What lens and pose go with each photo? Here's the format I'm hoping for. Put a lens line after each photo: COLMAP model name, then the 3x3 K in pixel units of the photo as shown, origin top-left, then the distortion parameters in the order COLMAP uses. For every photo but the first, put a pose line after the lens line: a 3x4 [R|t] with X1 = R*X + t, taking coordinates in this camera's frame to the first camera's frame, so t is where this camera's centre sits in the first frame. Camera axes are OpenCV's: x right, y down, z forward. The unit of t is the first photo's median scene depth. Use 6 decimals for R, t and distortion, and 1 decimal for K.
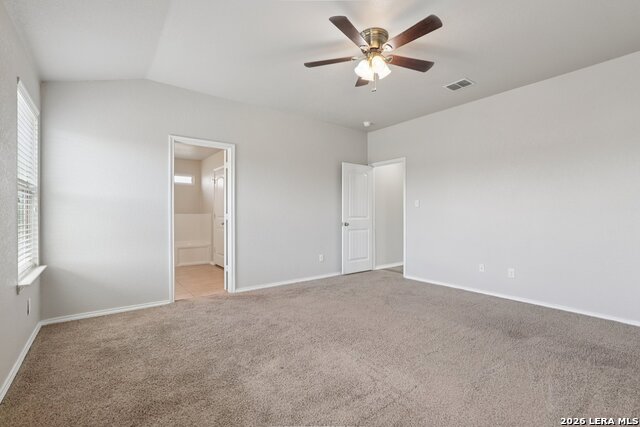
lens RADIAL K [[294.6, 0, 324.1], [0, 294.6, 212.5], [0, 0, 1]] dist [-0.015900, 0.002829]
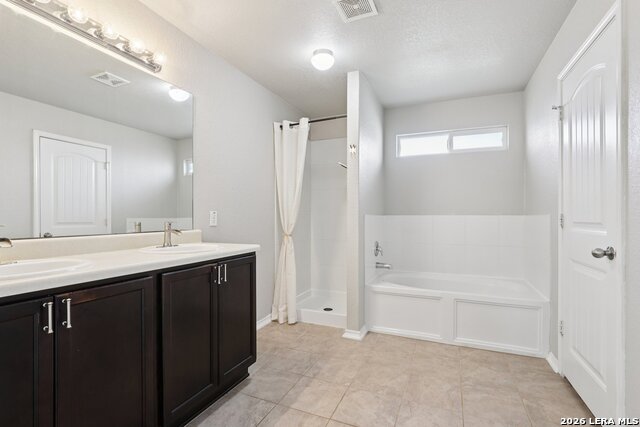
lens RADIAL K [[294.6, 0, 322.3], [0, 294.6, 213.7], [0, 0, 1]] dist [-0.015900, 0.002829]
pose [[0.487520, 0.002093, -0.873109, -0.213351], [0.000716, 0.999996, 0.002797, 0.001246], [0.873111, -0.001989, 0.487517, 0.590137]]
